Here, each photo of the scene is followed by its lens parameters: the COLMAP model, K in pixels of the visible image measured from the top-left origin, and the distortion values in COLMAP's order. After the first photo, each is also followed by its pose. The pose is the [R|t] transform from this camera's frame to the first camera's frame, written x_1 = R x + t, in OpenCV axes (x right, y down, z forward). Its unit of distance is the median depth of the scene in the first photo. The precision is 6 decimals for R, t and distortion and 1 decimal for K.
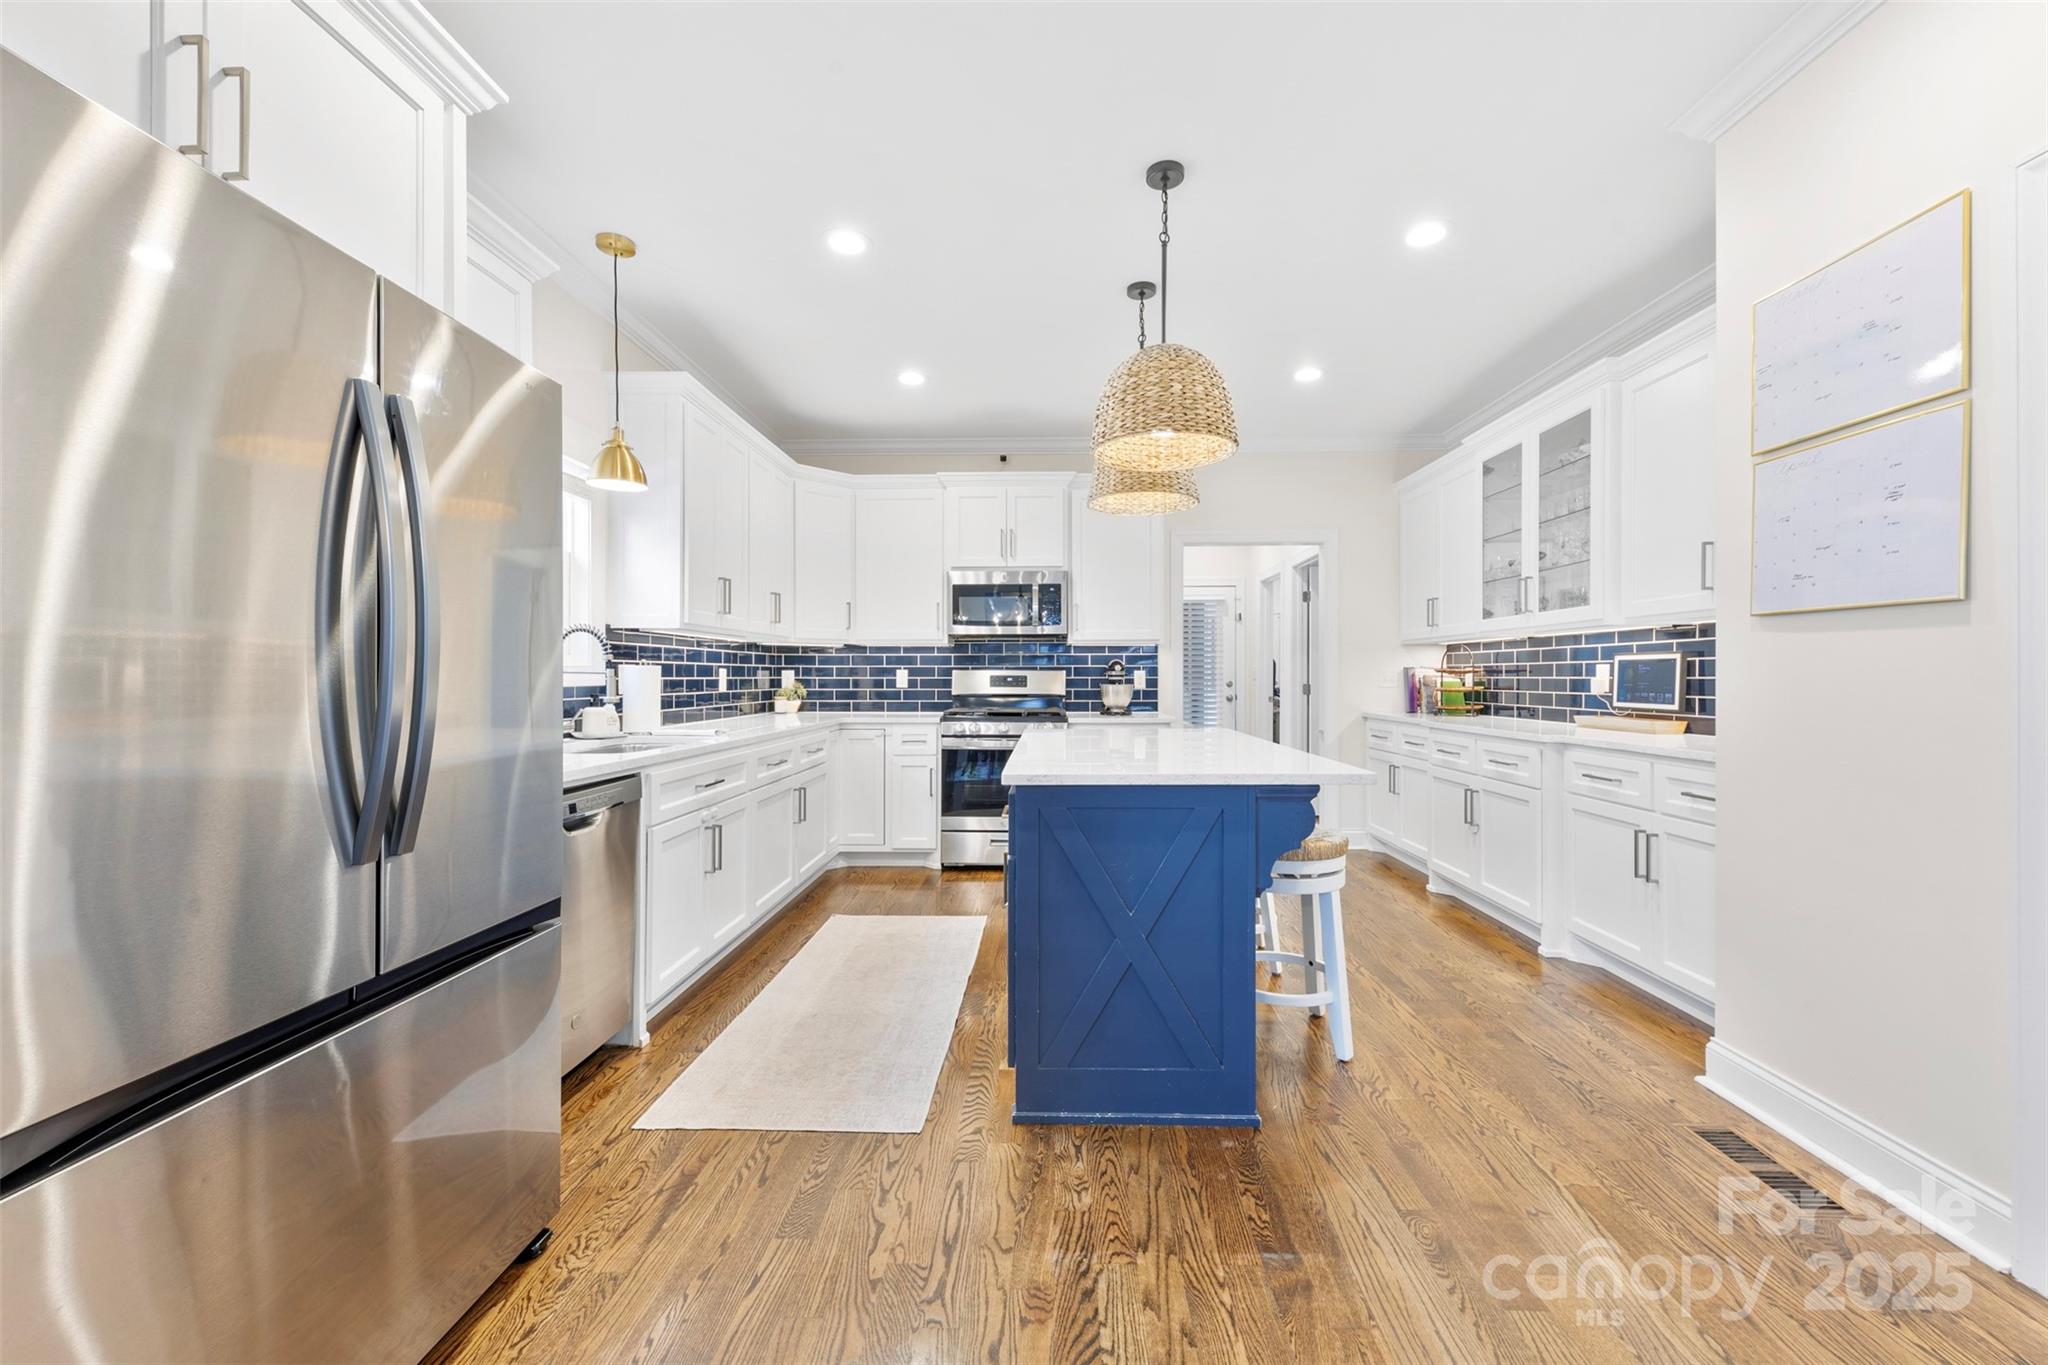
lens RADIAL K [[800.0, 0, 1036.8], [0, 800.0, 677.0], [0, 0, 1]] dist [0.007740, -0.000303]
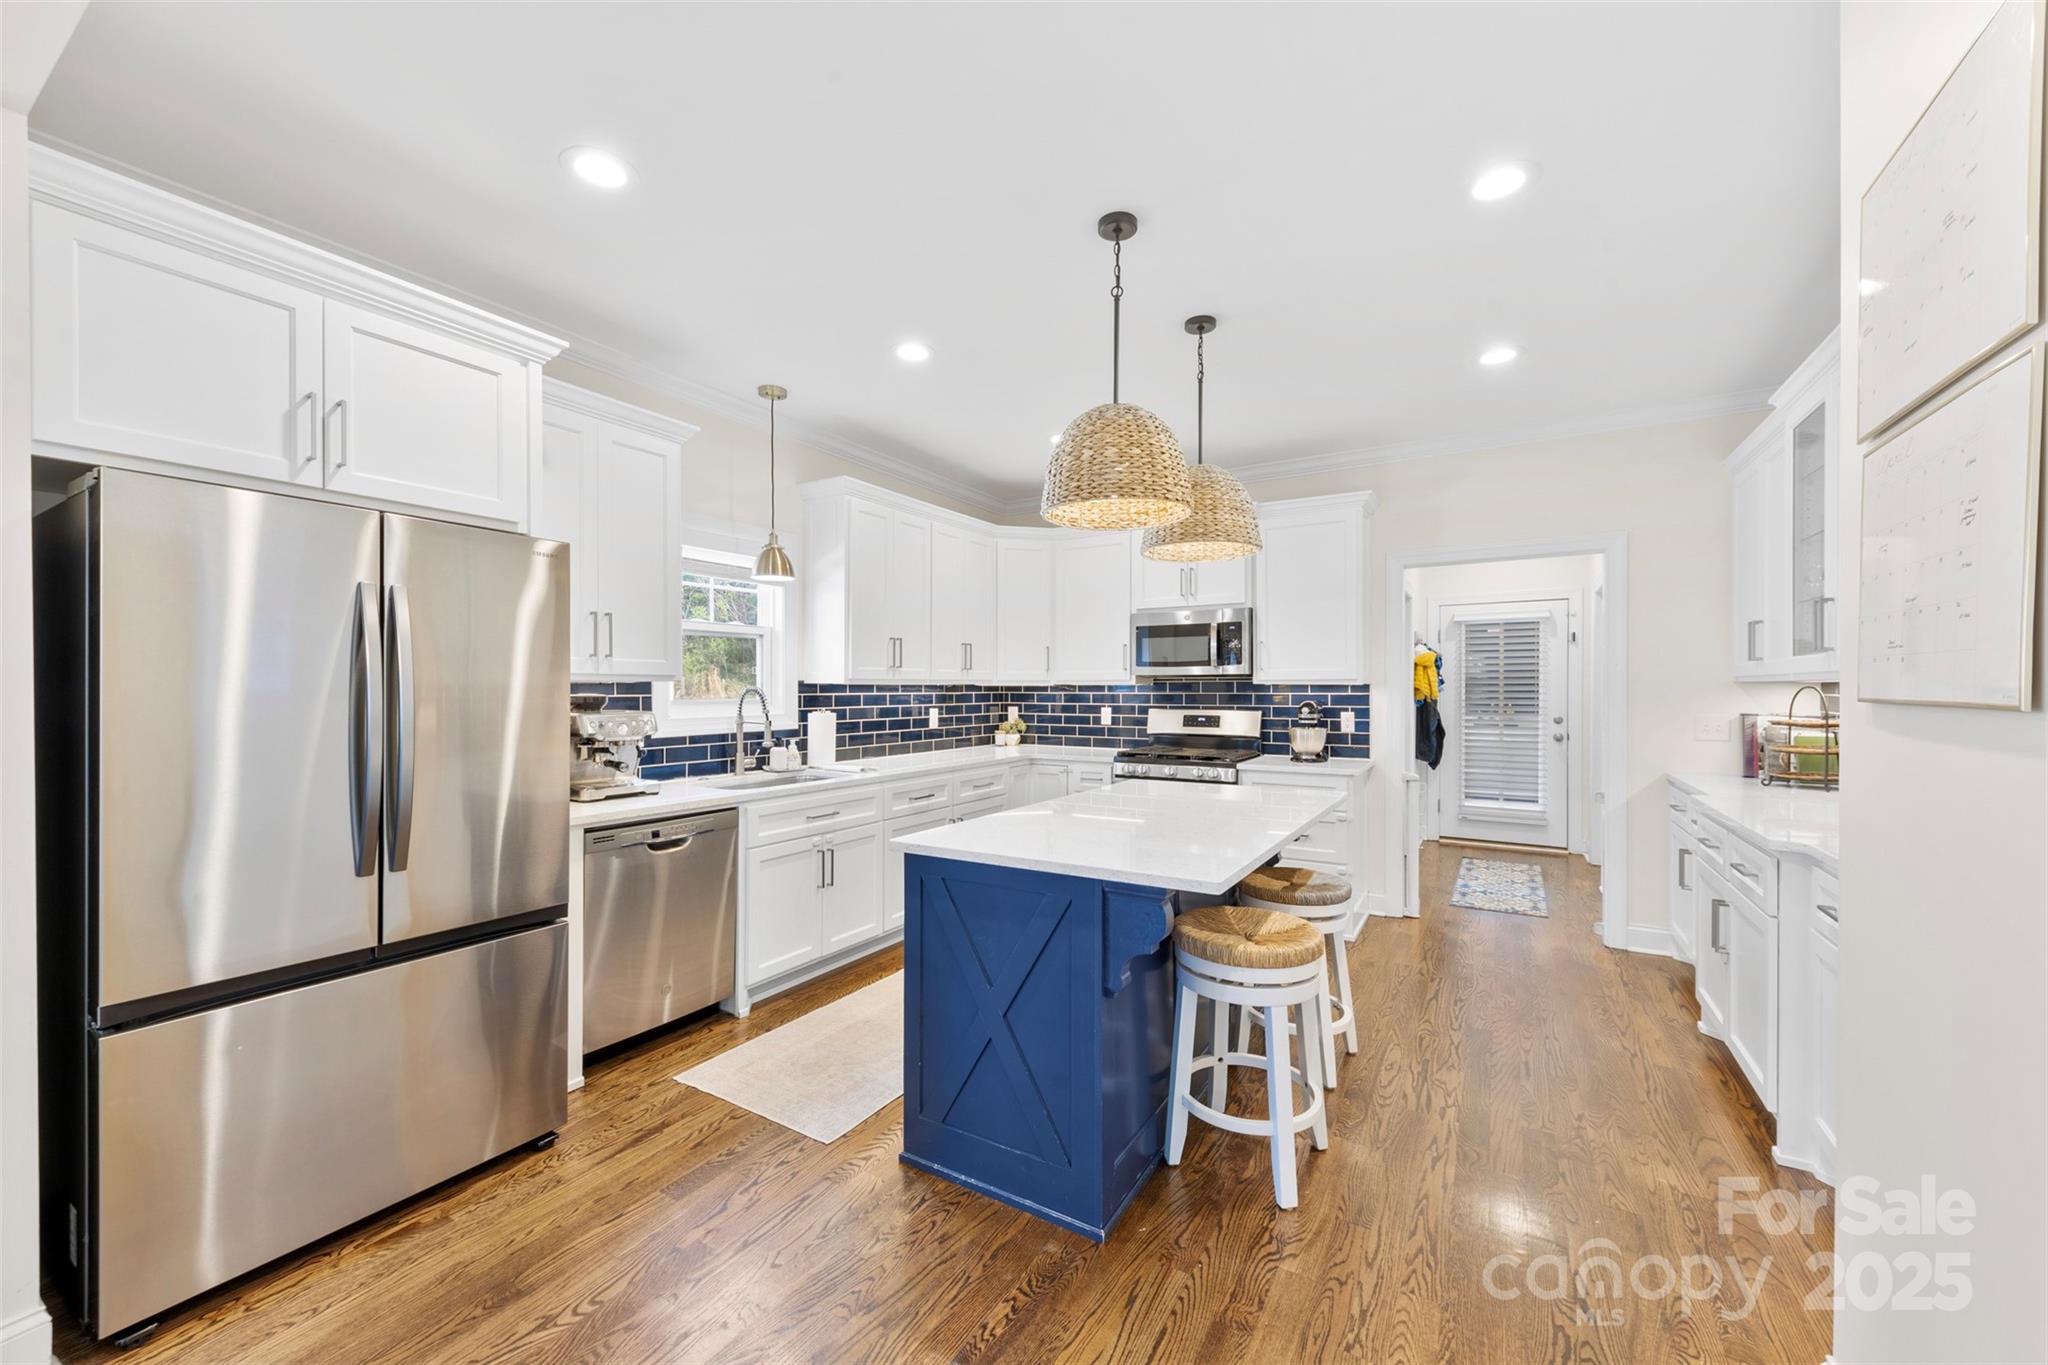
lens RADIAL K [[779.3, 0, 1027.1], [0, 779.3, 691.5], [0, 0, 1]] dist [0.008968, -0.000222]
pose [[0.868350, 0.002483, -0.495945, 0.271692], [-0.001042, 0.999994, 0.003182, -0.036311], [0.495950, -0.002246, 0.868348, 0.067669]]
